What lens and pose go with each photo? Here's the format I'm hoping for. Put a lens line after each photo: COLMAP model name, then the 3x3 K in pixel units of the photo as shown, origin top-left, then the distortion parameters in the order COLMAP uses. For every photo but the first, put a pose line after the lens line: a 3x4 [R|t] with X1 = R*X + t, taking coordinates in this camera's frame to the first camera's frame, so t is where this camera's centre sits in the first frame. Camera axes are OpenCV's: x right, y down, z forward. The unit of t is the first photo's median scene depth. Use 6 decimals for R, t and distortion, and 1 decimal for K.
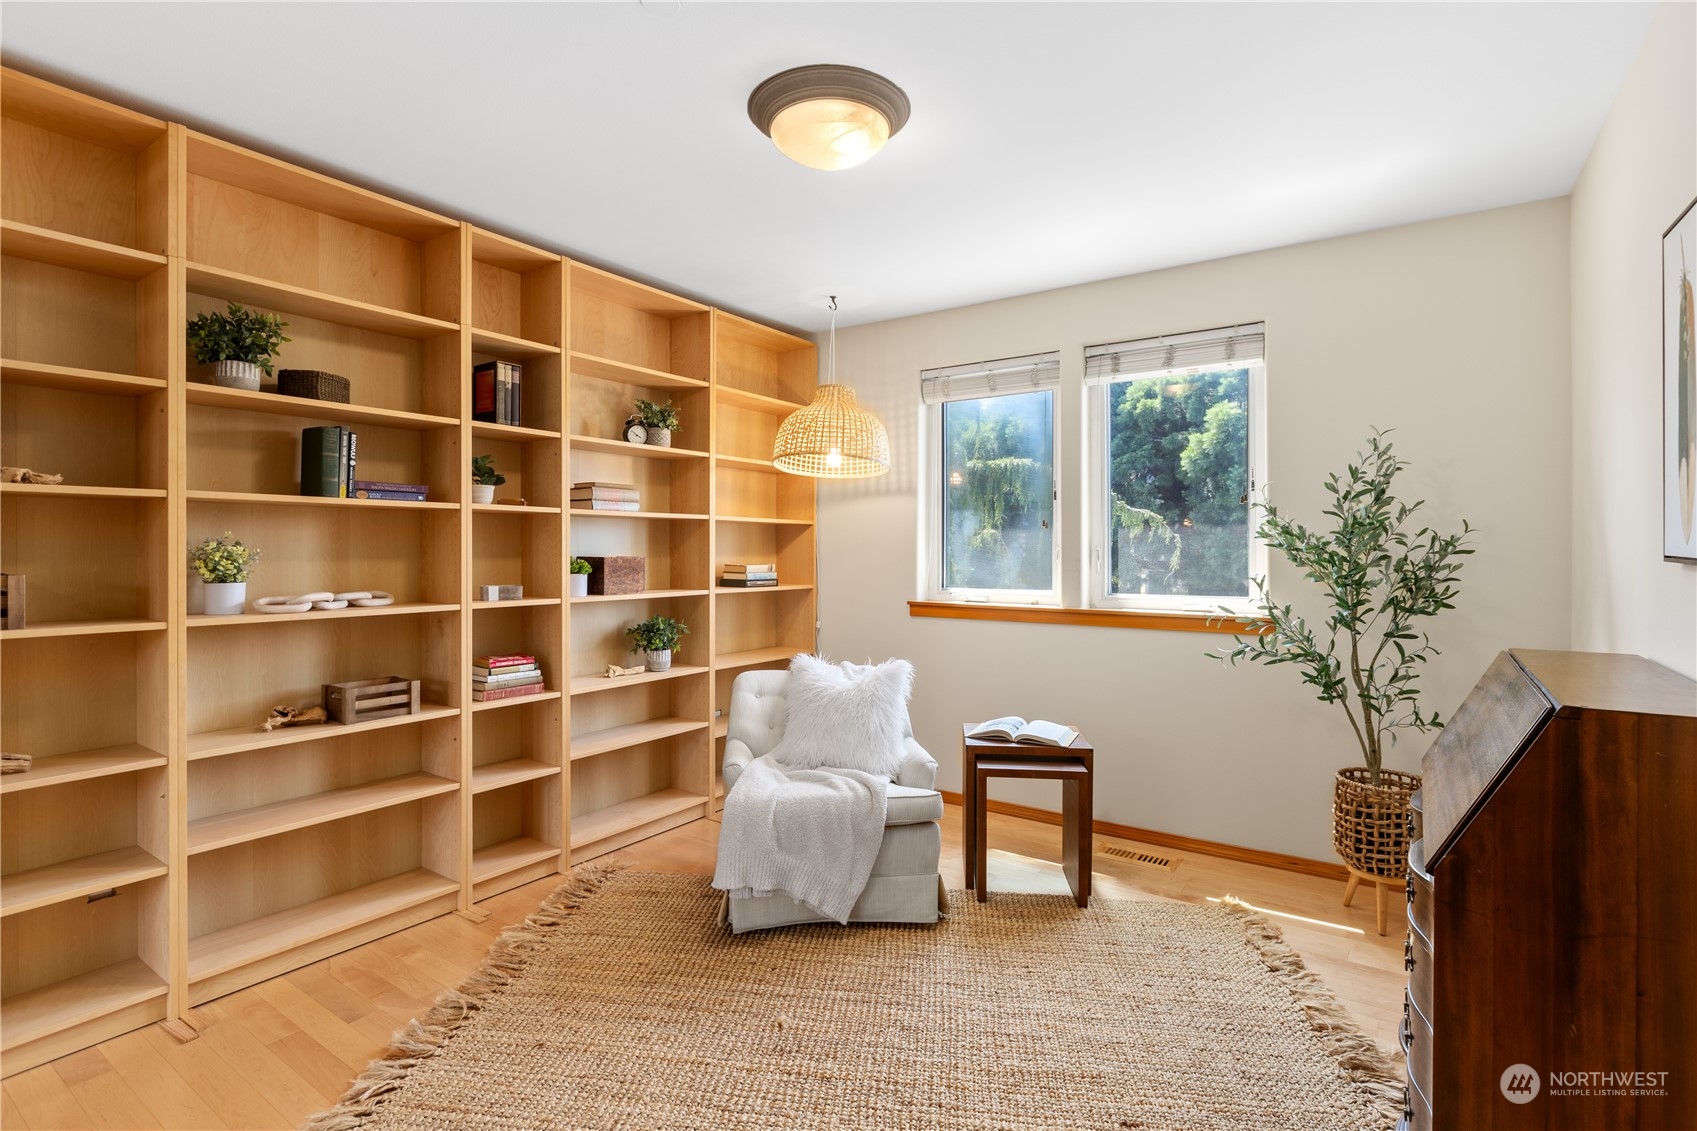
lens RADIAL K [[801.2, 0, 843.8], [0, 801.2, 558.5], [0, 0, 1]] dist [-0.003137, -0.000296]
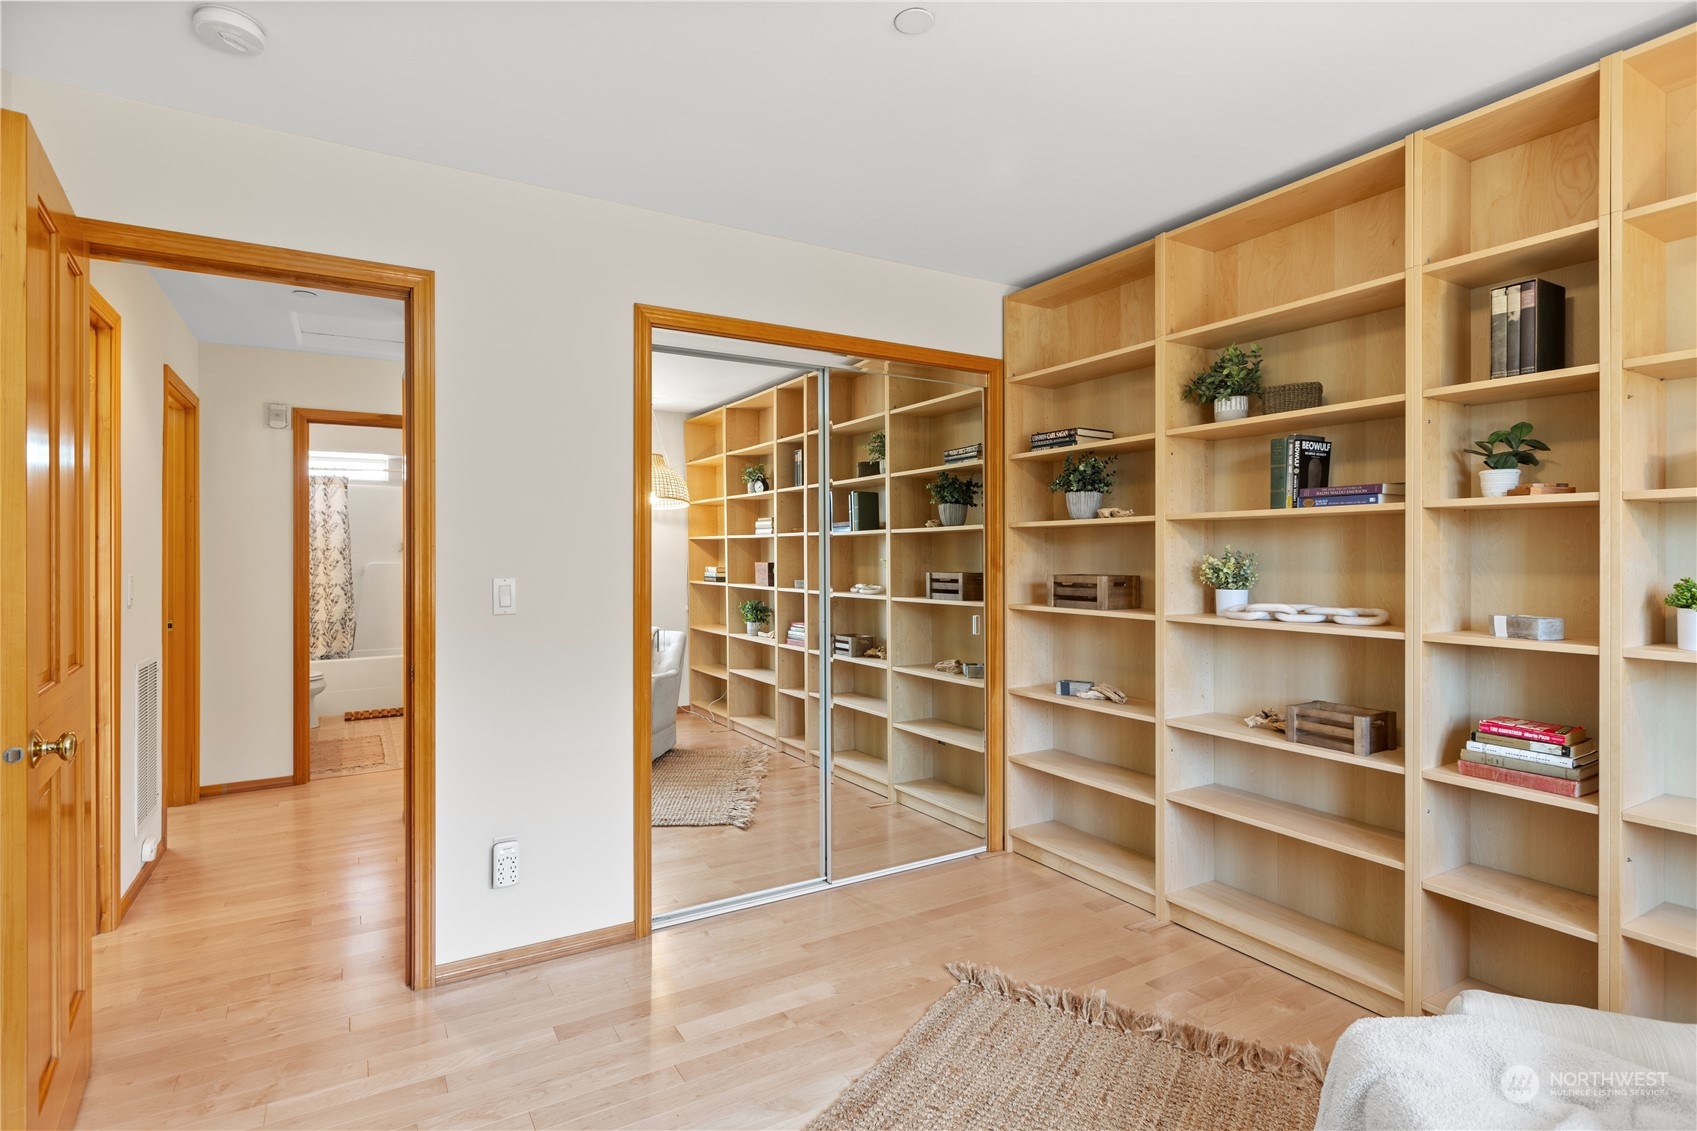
lens RADIAL K [[841.4, 0, 848.5], [0, 841.4, 565.5], [0, 0, 1]] dist [-0.001652, -0.000682]
pose [[-0.407815, 0.008649, -0.913024, 0.506088], [-0.011655, 0.999824, 0.014677, -0.014114], [0.912990, 0.016627, -0.407642, 0.884318]]
